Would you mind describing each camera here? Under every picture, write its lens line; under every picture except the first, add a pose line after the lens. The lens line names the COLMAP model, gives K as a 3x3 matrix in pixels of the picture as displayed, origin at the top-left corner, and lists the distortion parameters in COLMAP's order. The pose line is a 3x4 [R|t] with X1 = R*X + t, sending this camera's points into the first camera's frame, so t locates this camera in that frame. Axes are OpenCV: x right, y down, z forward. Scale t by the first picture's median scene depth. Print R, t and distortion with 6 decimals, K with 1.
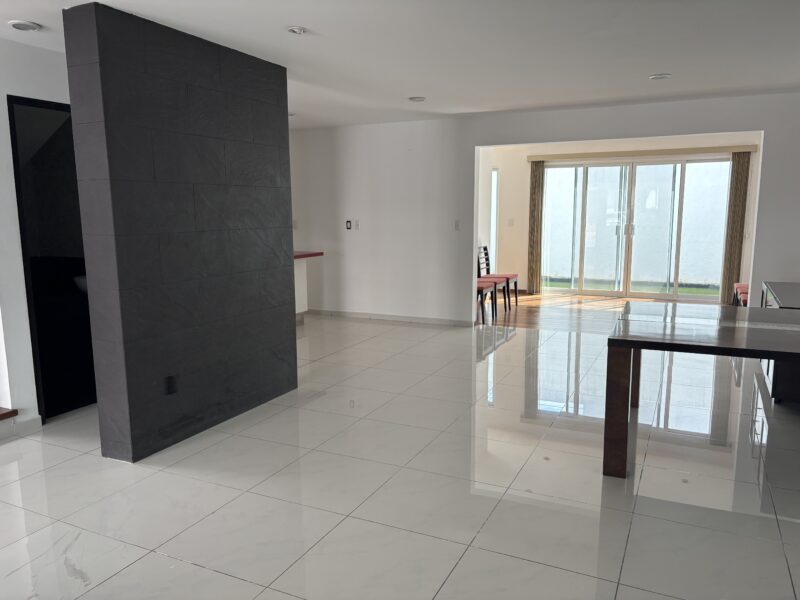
lens RADIAL K [[610.0, 0, 400.0], [0, 610.0, 300.0], [0, 0, 1]] dist [0.001590, 0.000549]
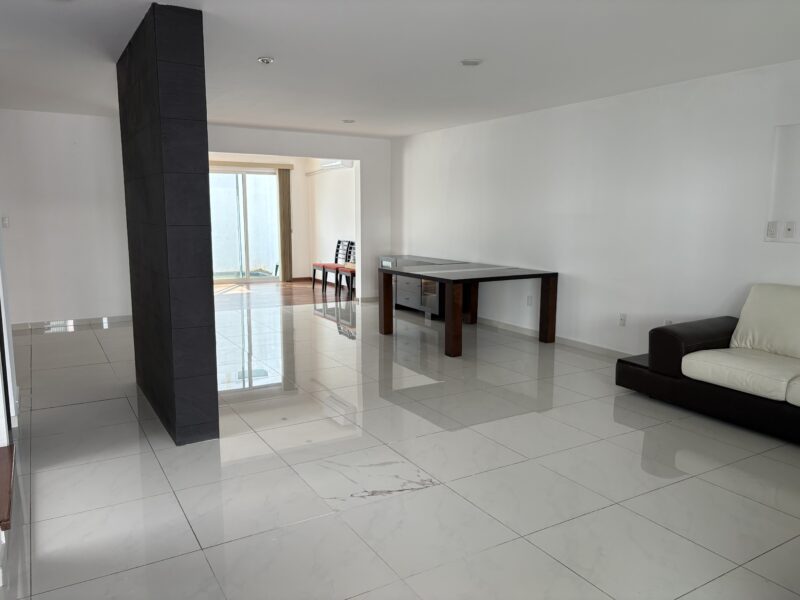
lens RADIAL K [[610.0, 0, 400.0], [0, 610.0, 300.0], [0, 0, 1]] dist [0.001590, 0.000549]
pose [[0.550711, -0.102527, 0.828375, -0.442683], [0.108792, 0.992778, 0.050550, 0.004962], [-0.827576, 0.062282, 0.557888, 0.053788]]
